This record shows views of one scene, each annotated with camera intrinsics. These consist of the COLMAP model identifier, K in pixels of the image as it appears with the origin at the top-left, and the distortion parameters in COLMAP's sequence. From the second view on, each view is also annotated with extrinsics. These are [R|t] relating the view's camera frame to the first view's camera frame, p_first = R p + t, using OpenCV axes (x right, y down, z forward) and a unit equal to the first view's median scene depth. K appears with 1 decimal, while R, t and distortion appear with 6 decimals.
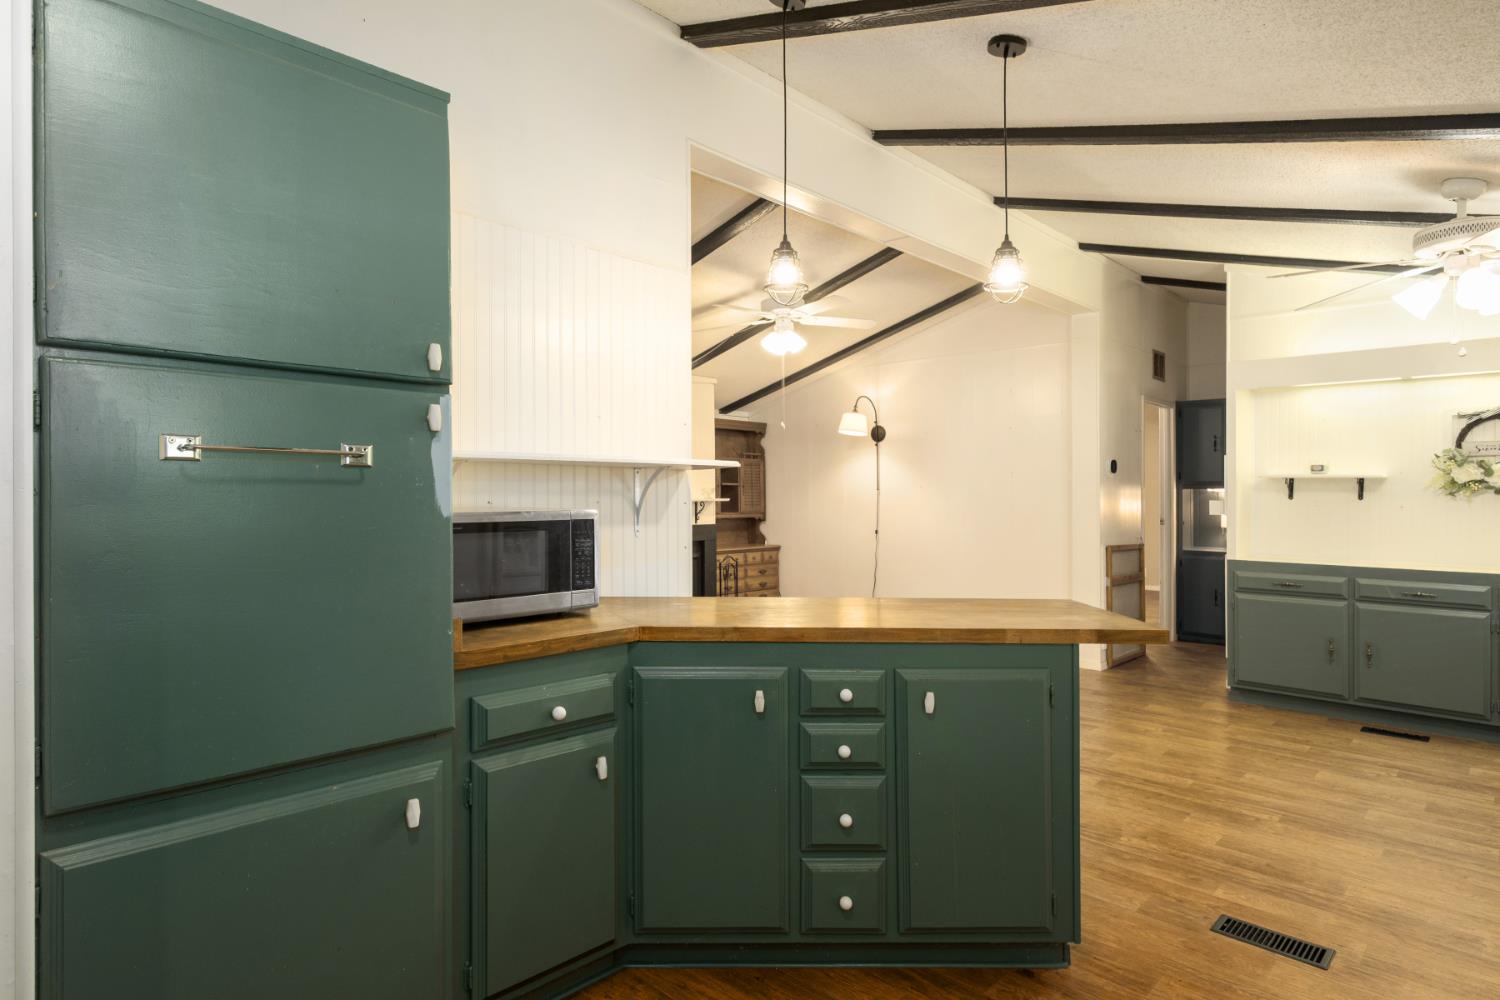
lens RADIAL K [[814.3, 0, 735.5], [0, 814.3, 494.7], [0, 0, 1]] dist [0.001604, 0.001251]
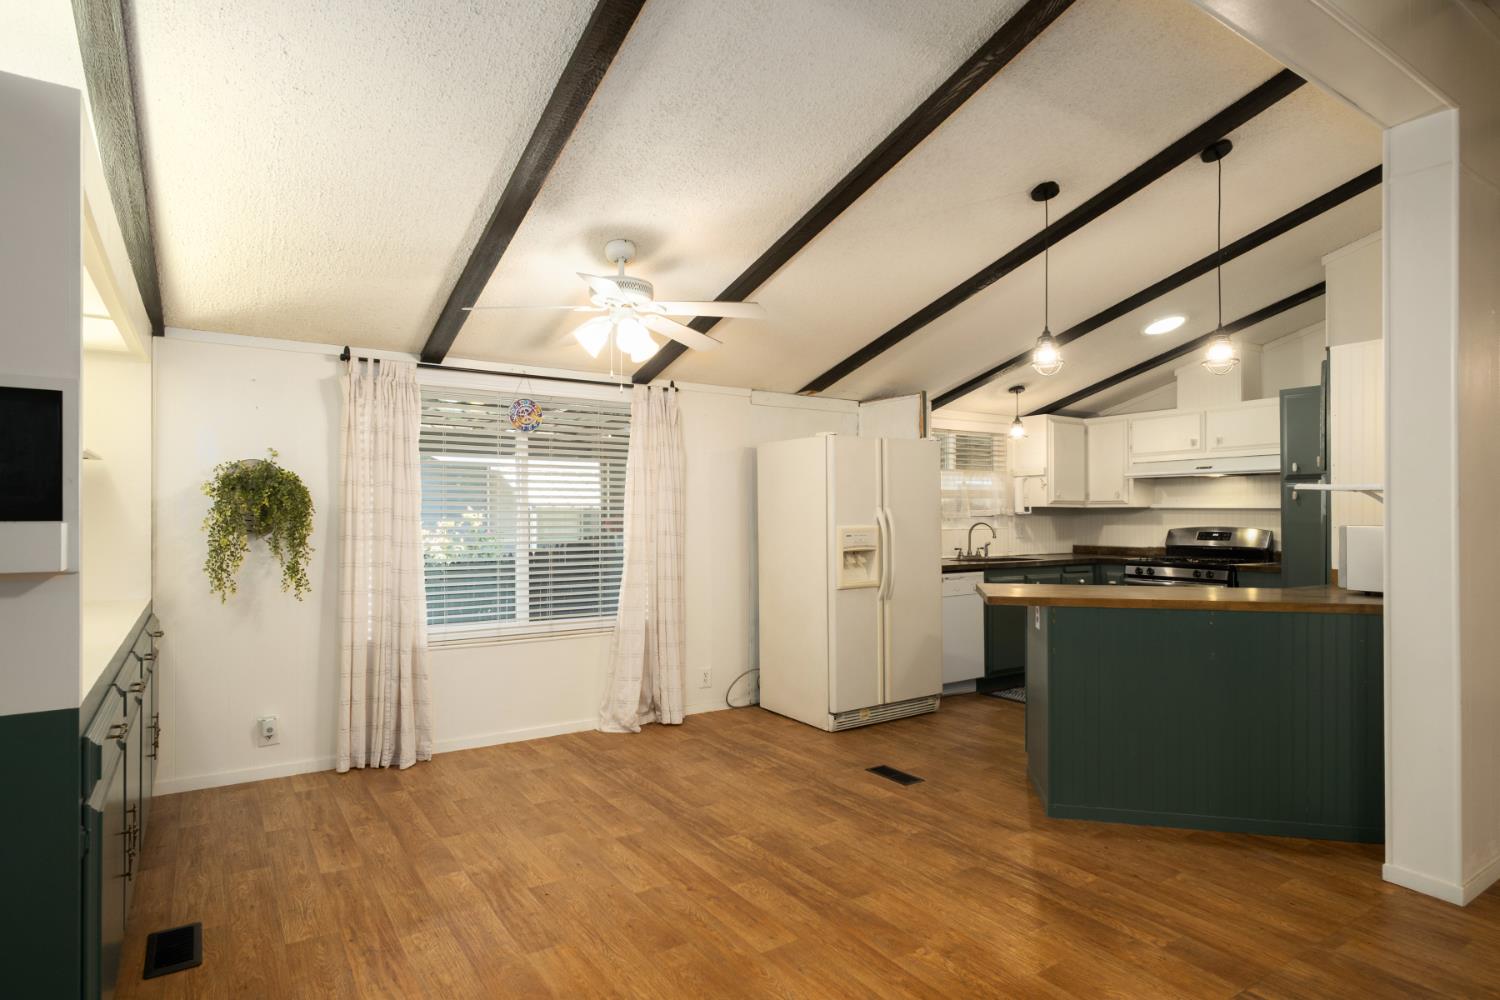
lens RADIAL K [[814.3, 0, 735.5], [0, 814.3, 494.7], [0, 0, 1]] dist [0.001604, 0.001251]
pose [[-0.977661, -0.005708, 0.210112, 0.404689], [-0.010305, 0.999731, -0.020794, 0.000682], [-0.209936, -0.022494, -0.977456, 1.768603]]
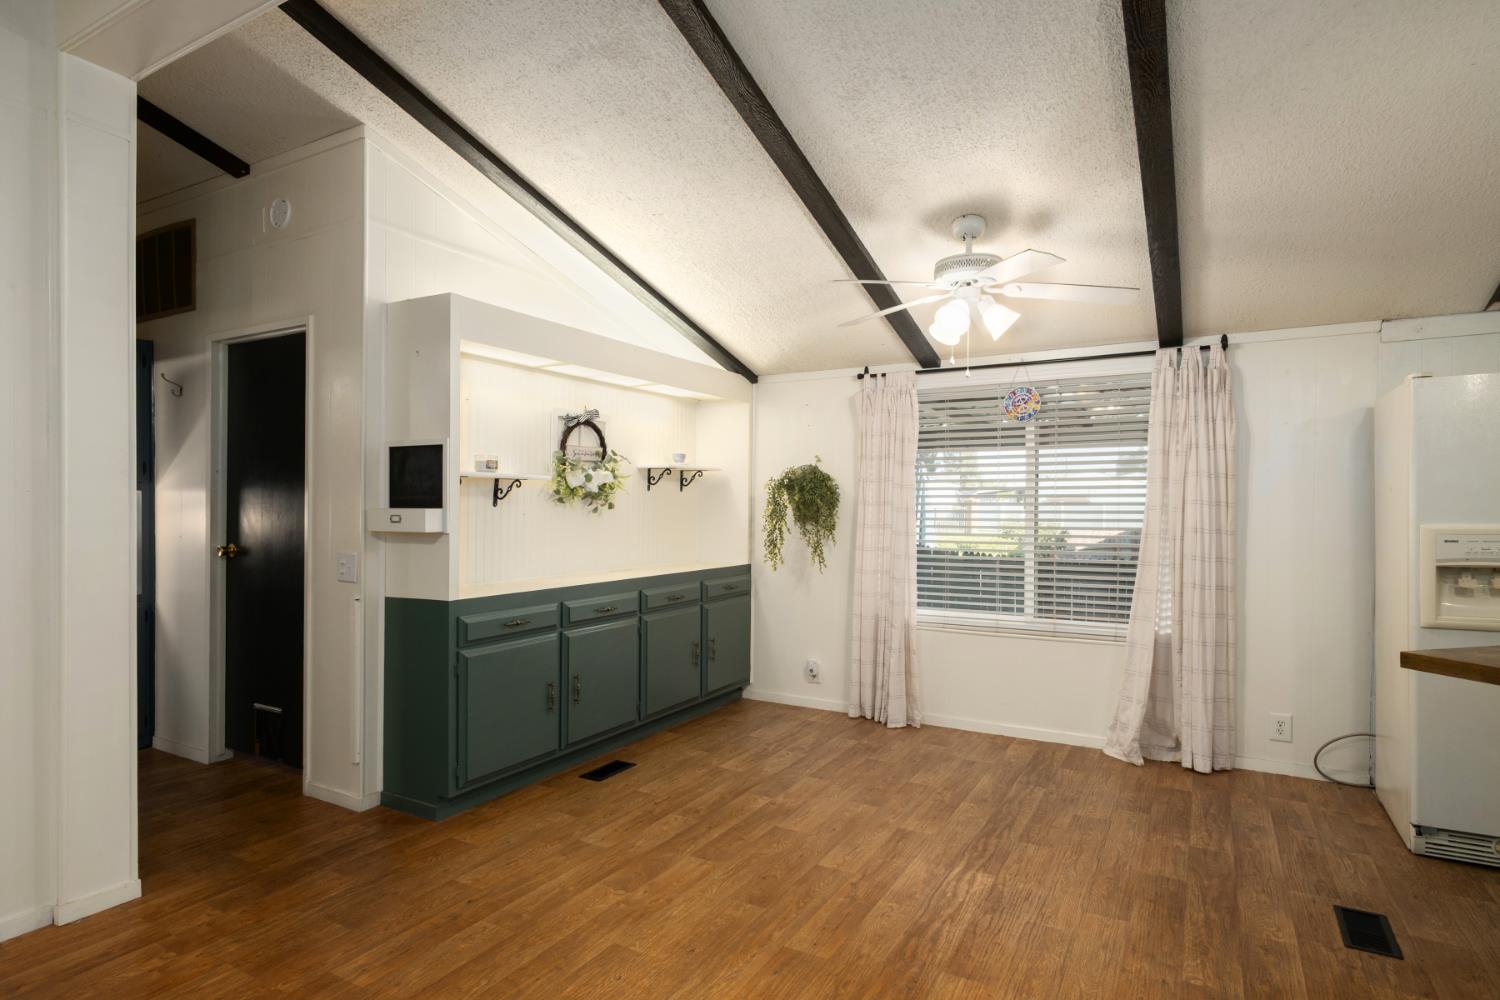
lens RADIAL K [[814.3, 0, 735.5], [0, 814.3, 494.7], [0, 0, 1]] dist [0.001604, 0.001251]
pose [[-0.244578, 0.004431, 0.969619, -0.102136], [-0.002894, 0.999982, -0.005300, -0.001371], [-0.969625, -0.004102, -0.244561, 1.314587]]
